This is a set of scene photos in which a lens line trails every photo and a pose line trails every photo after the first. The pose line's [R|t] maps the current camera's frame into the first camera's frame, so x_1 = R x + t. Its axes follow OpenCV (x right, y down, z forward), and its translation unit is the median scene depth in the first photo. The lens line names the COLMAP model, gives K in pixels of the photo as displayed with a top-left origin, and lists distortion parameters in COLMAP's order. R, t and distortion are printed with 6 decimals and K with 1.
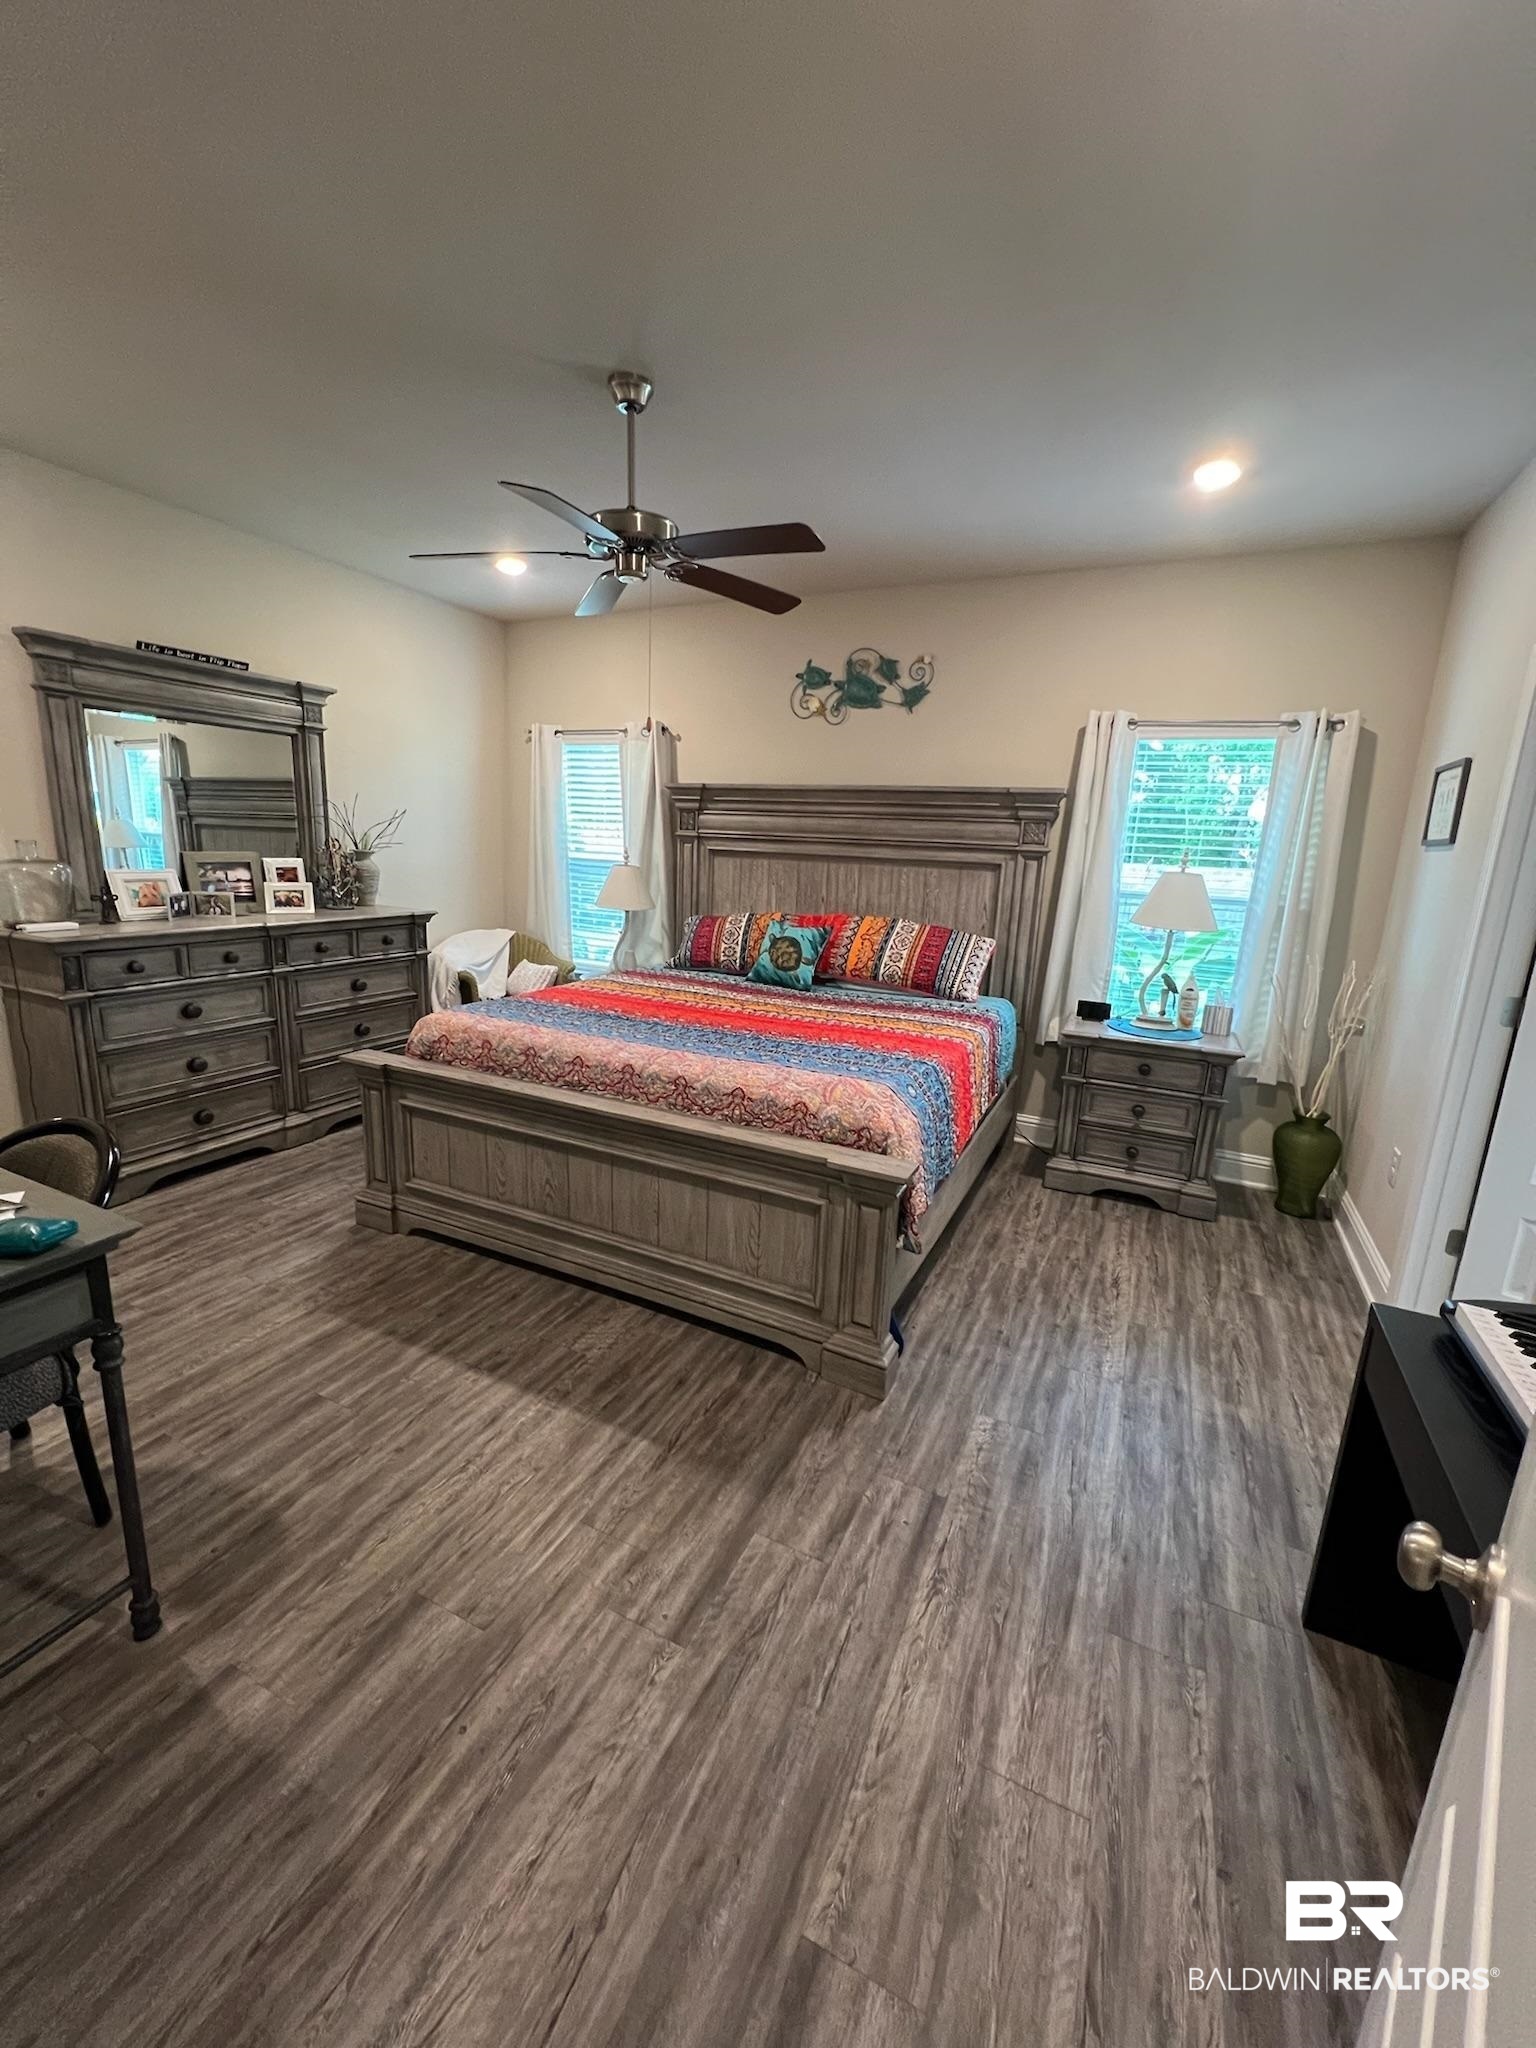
lens RADIAL K [[819.0, 0, 776.1], [0, 819.0, 1017.4], [0, 0, 1]] dist [-0.000510, -0.001427]
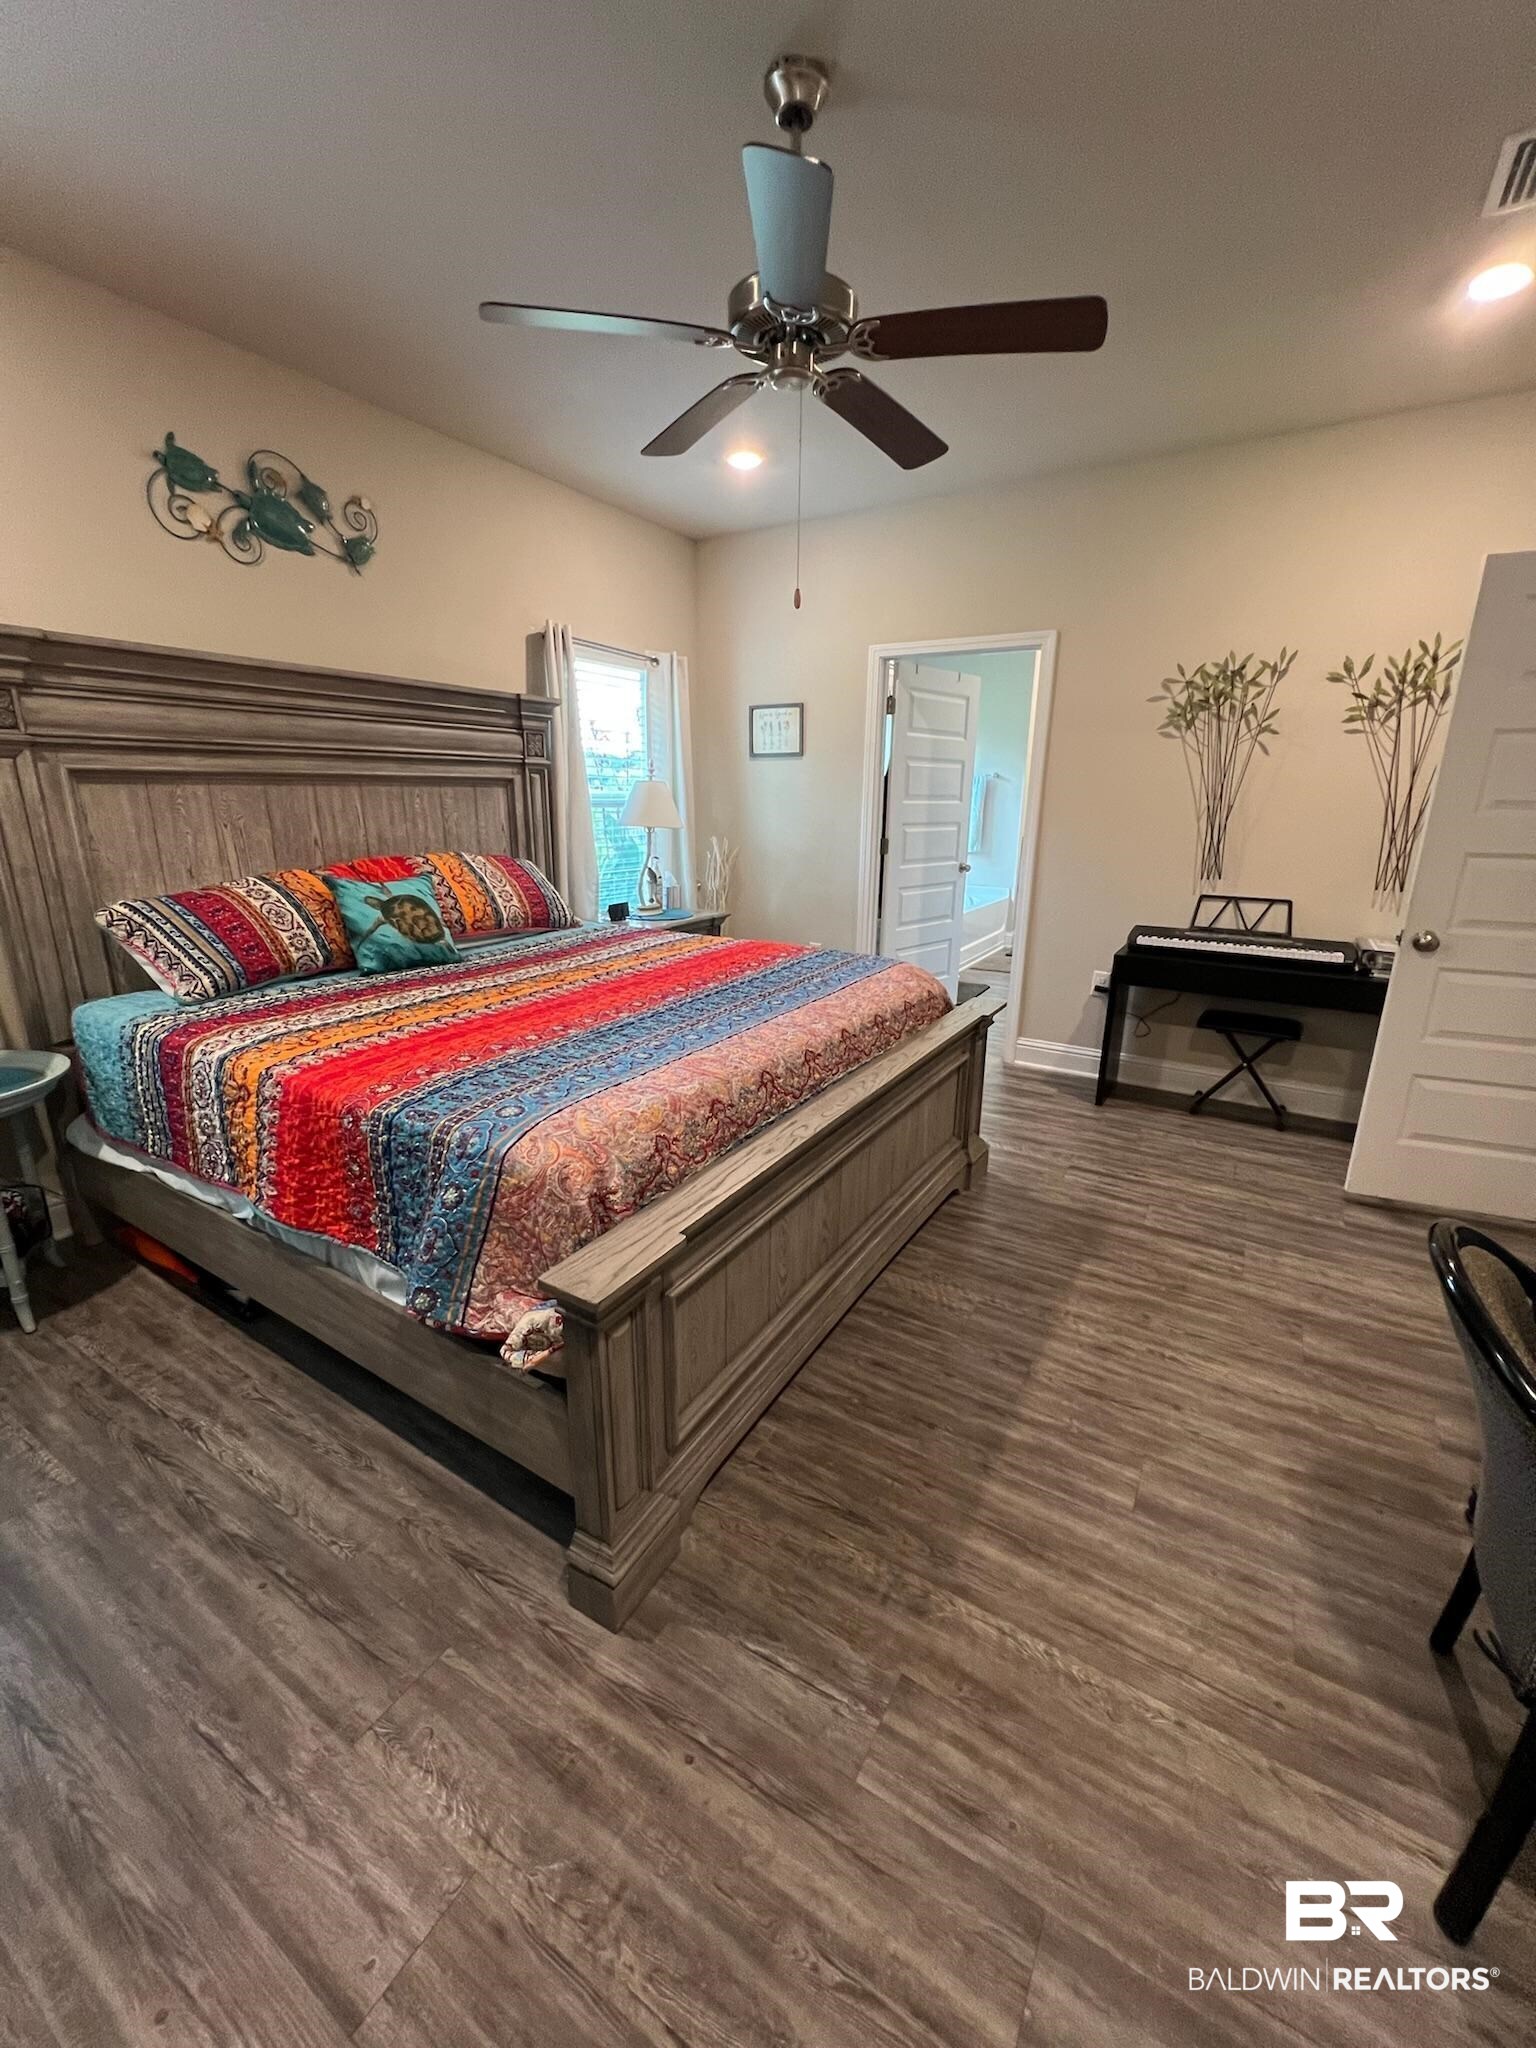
lens RADIAL K [[819.0, 0, 752.6], [0, 819.0, 1017.9], [0, 0, 1]] dist [-0.000510, -0.001427]
pose [[0.117006, -0.304853, 0.945185, -0.623410], [0.207149, 0.938280, 0.276983, -0.129918], [-0.971287, 0.163386, 0.172934, 0.602280]]
